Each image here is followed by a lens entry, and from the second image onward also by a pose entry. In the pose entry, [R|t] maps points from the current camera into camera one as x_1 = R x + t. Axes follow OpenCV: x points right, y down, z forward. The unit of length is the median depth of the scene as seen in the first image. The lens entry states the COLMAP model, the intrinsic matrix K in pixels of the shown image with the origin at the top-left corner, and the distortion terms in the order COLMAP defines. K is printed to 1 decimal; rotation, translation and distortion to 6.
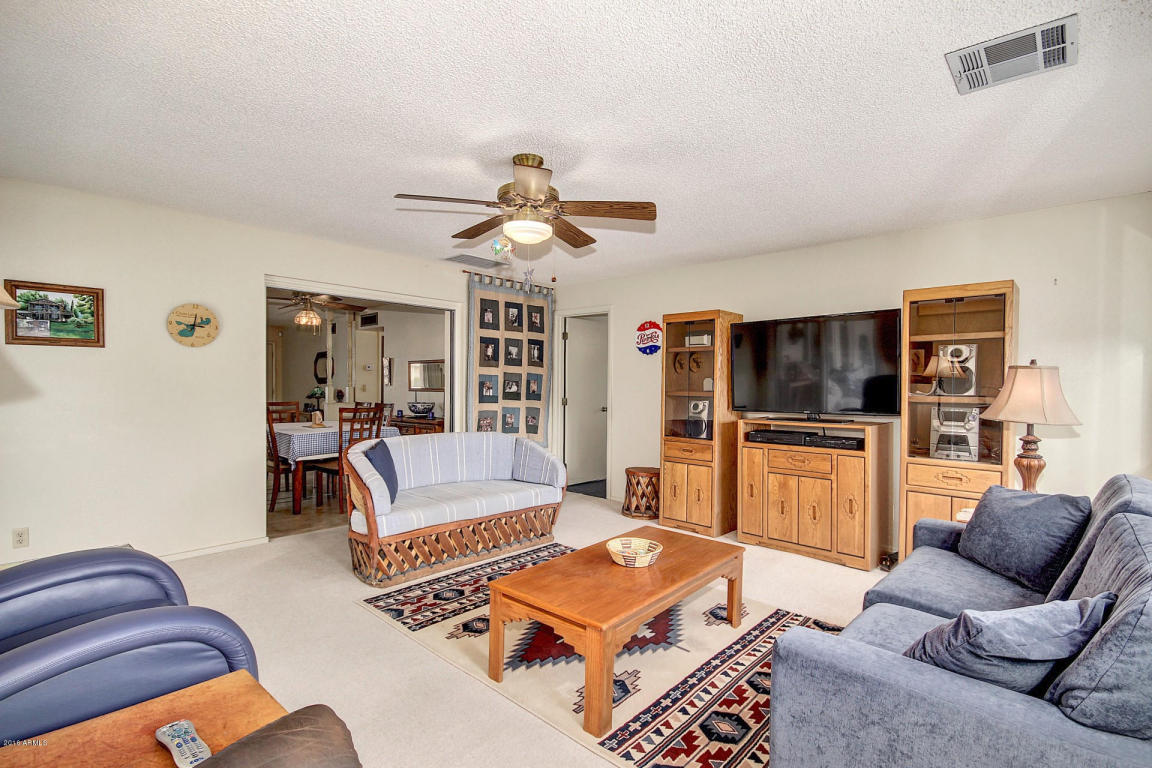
lens RADIAL K [[544.7, 0, 568.3], [0, 544.7, 388.0], [0, 0, 1]] dist [0.001326, -0.000339]
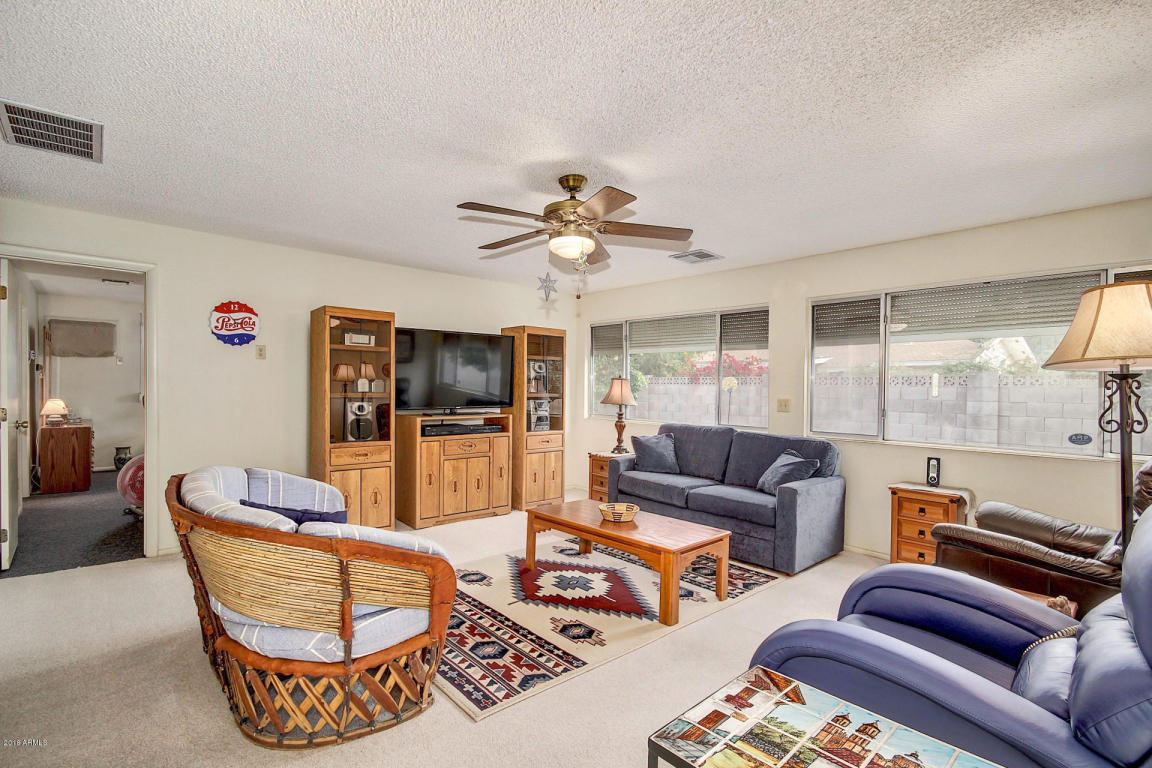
lens RADIAL K [[544.7, 0, 573.4], [0, 544.7, 389.6], [0, 0, 1]] dist [0.001326, -0.000339]
pose [[0.084820, -0.015647, 0.996273, -1.011269], [-0.006133, 0.999850, 0.016225, -0.024469], [-0.996377, -0.007486, 0.084712, 0.805397]]
